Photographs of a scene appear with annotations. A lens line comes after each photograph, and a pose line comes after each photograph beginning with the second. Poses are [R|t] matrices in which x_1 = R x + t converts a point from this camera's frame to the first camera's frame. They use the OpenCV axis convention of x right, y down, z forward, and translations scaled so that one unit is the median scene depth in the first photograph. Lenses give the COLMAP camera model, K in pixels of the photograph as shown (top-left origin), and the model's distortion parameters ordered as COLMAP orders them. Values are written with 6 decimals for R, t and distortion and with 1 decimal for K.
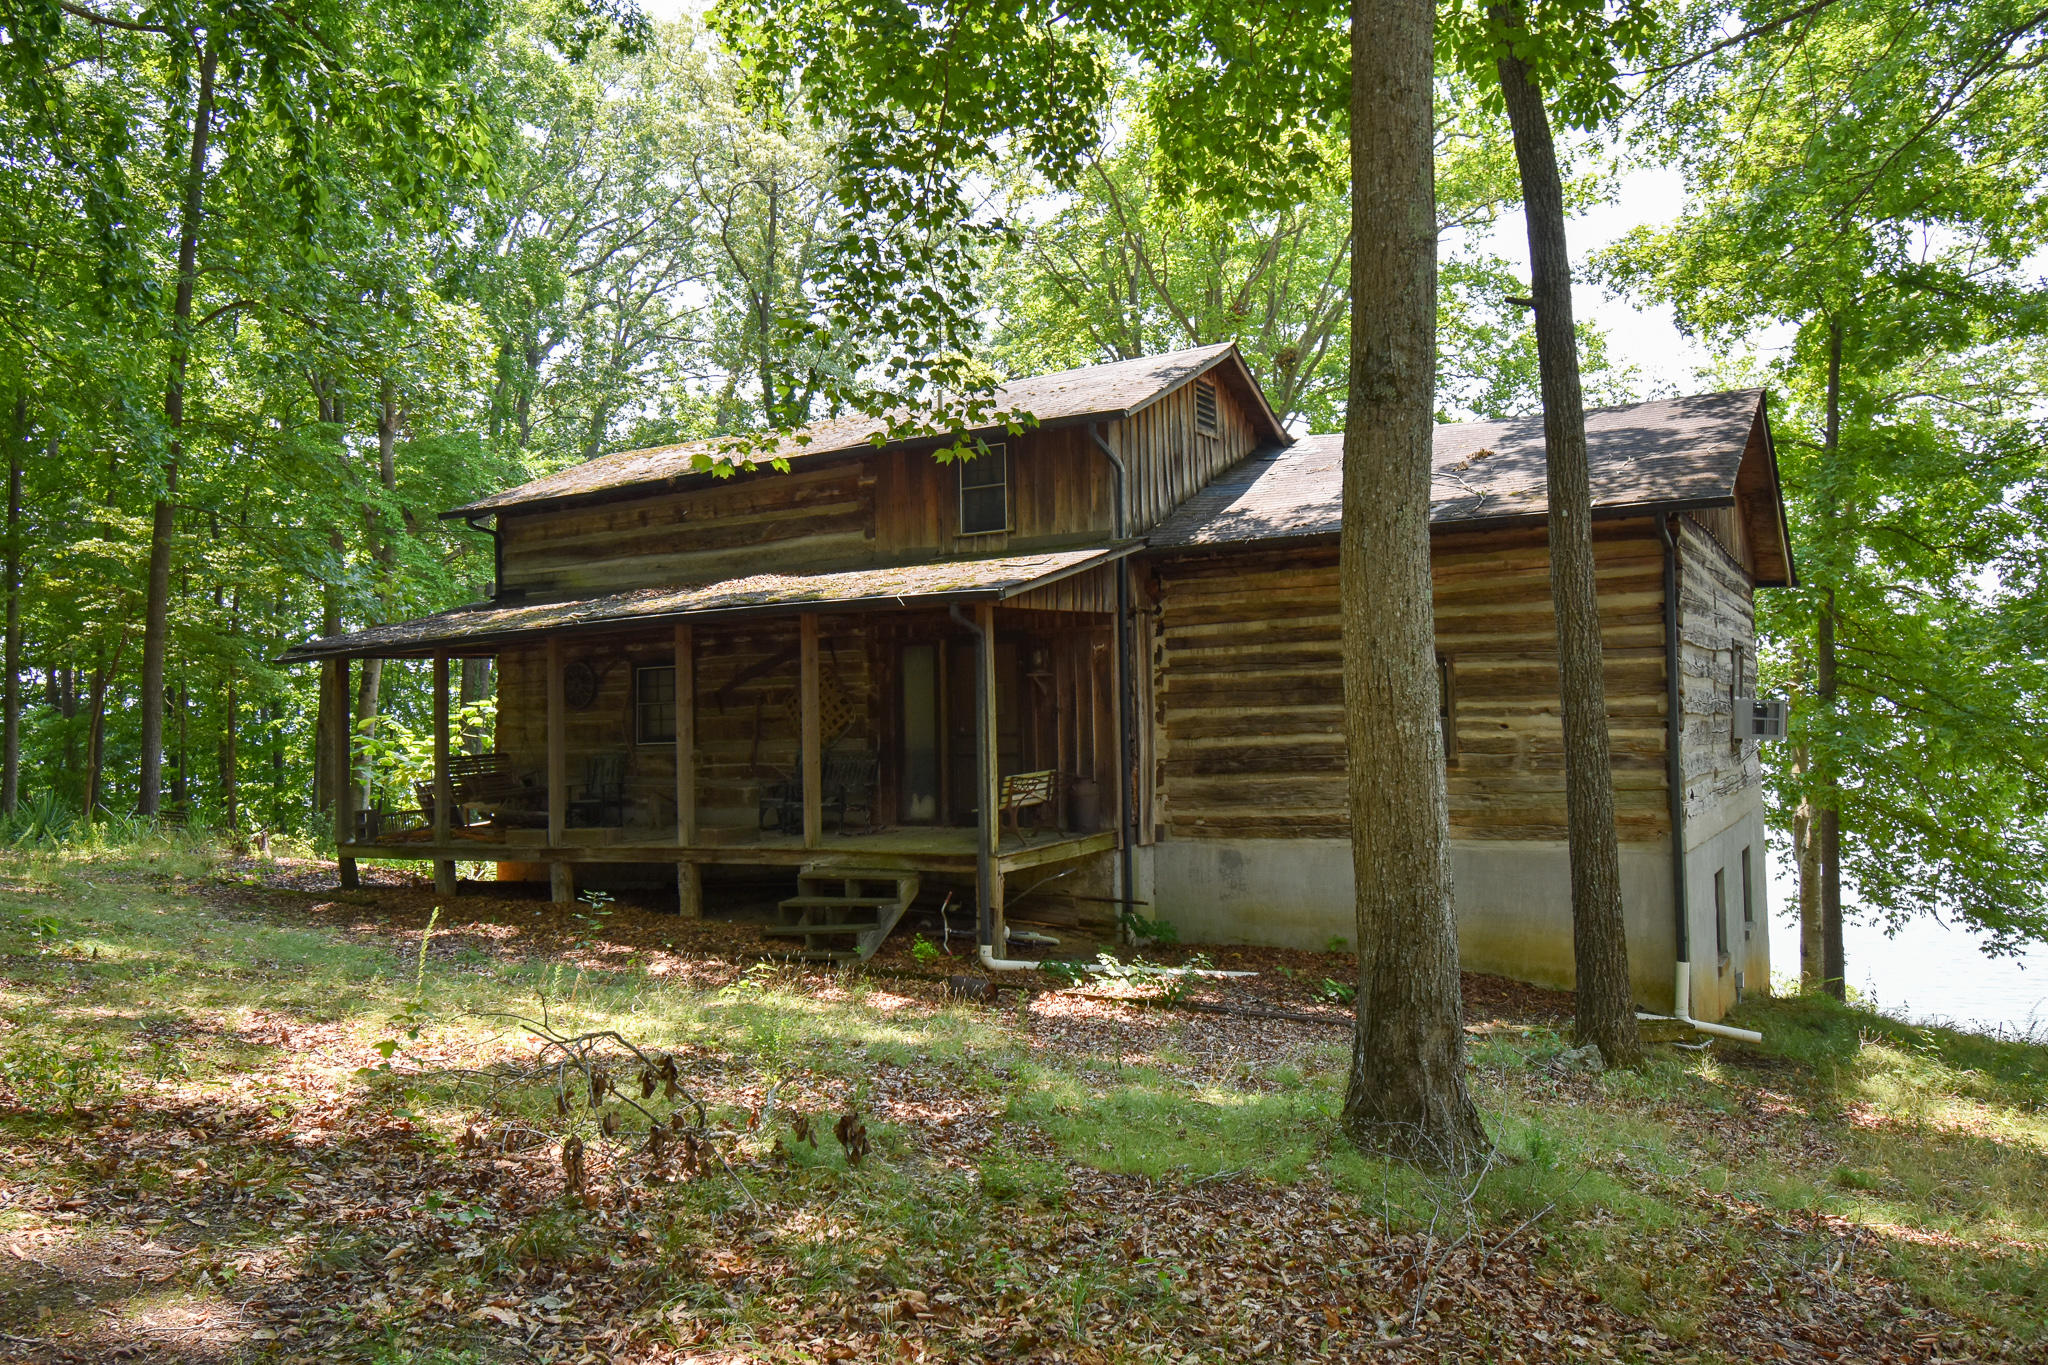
lens RADIAL K [[1587.5, 0, 1024.0], [0, 1587.5, 682.5], [0, 0, 1]] dist [-0.049242, -0.001108]
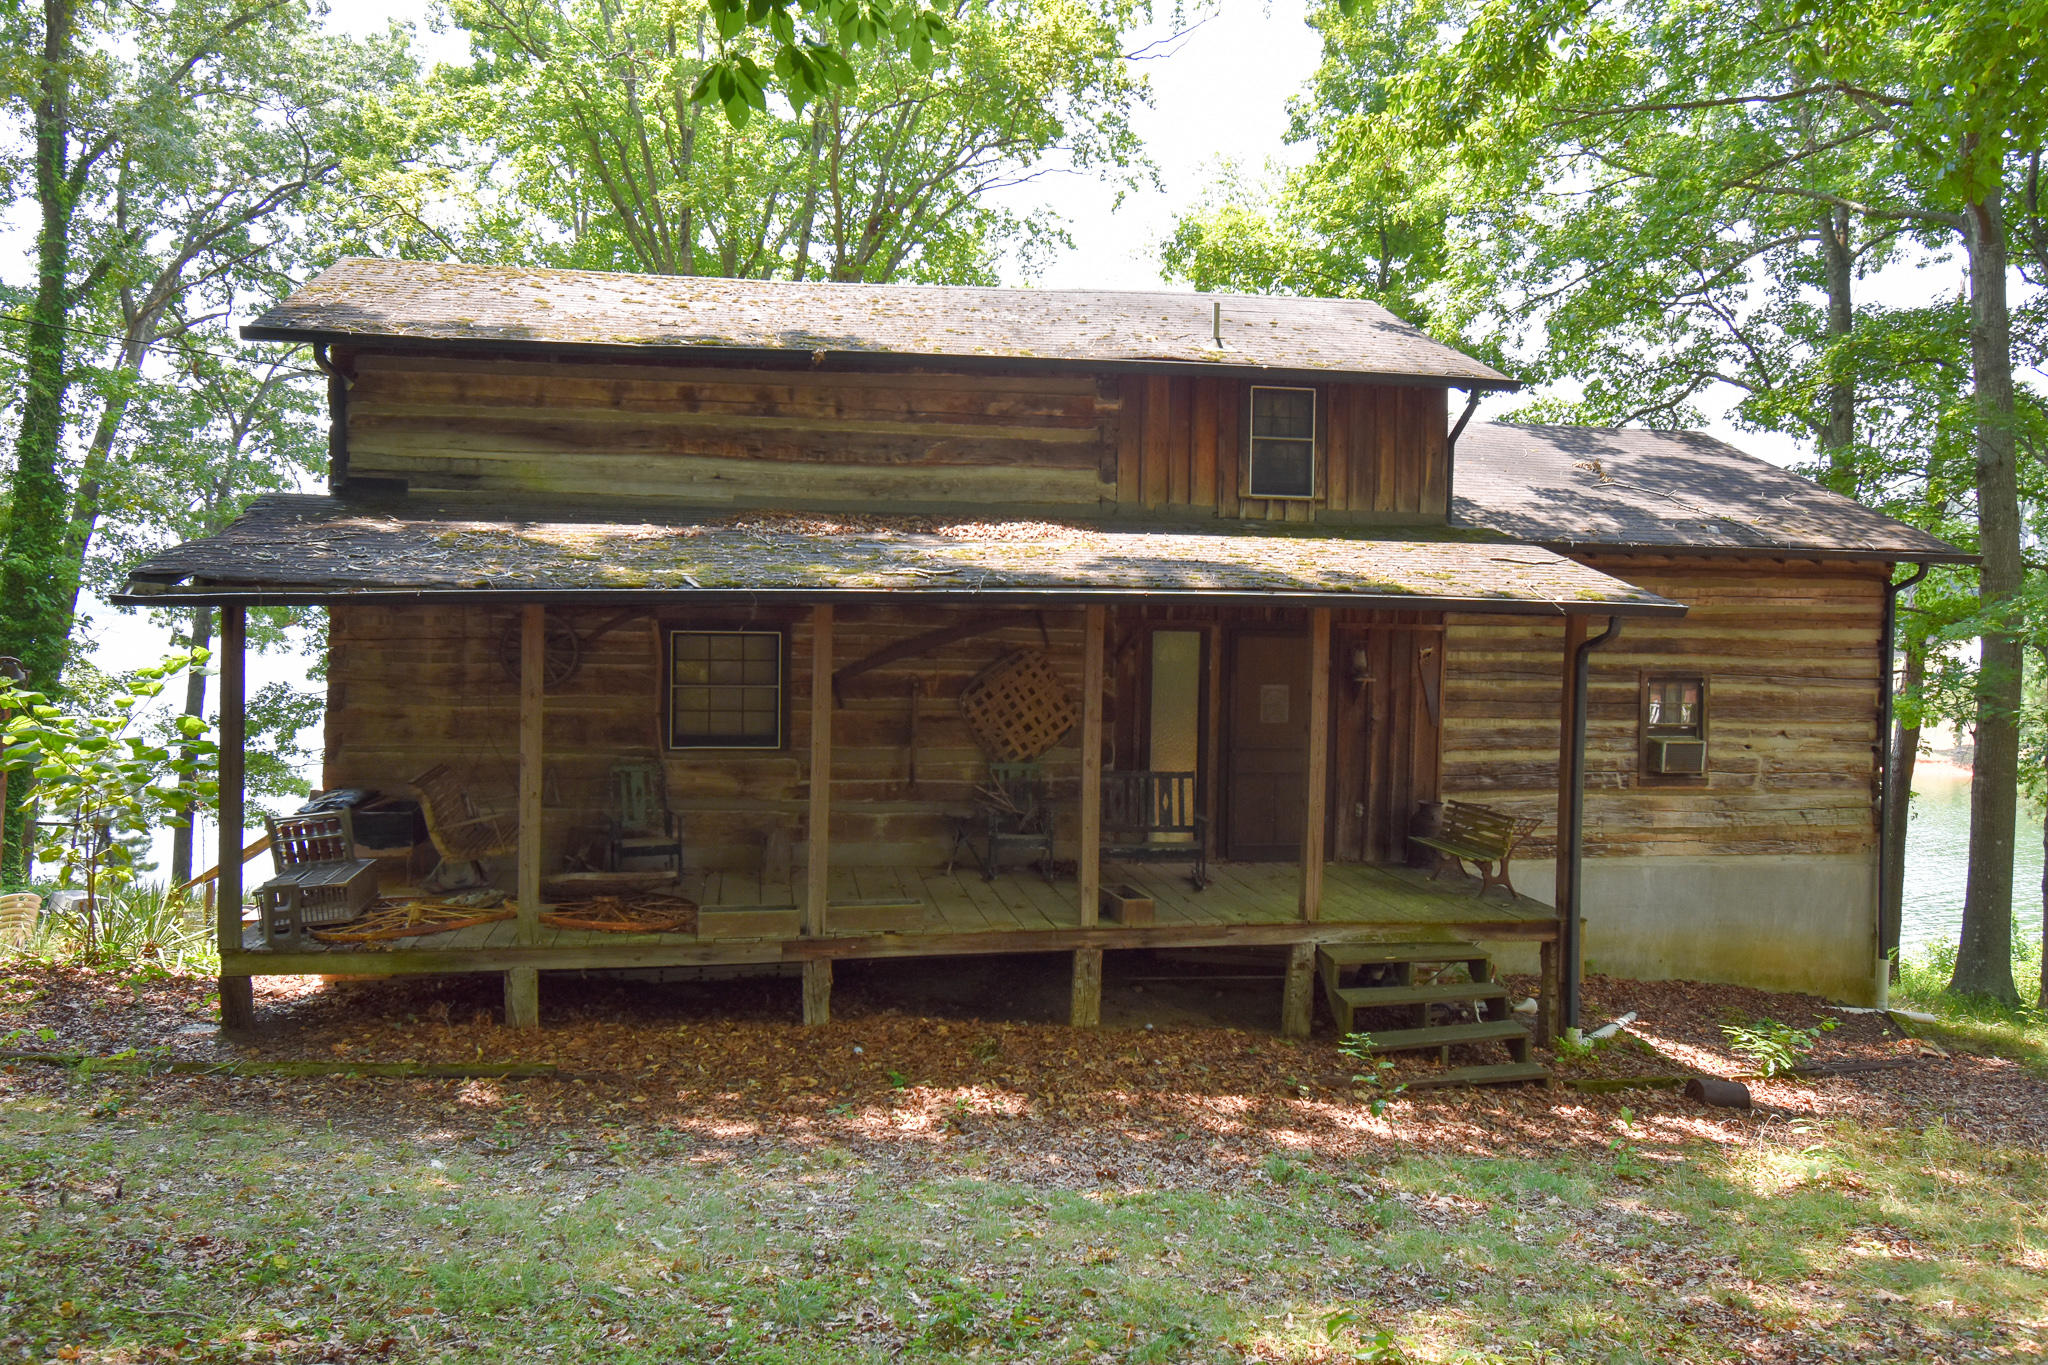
lens RADIAL K [[1587.5, 0, 1024.0], [0, 1587.5, 682.5], [0, 0, 1]] dist [-0.049242, -0.001108]
pose [[0.744059, 0.015516, 0.667934, -0.663183], [-0.057214, 0.997538, 0.040562, -0.026180], [-0.665660, -0.068396, 0.743115, 0.490803]]
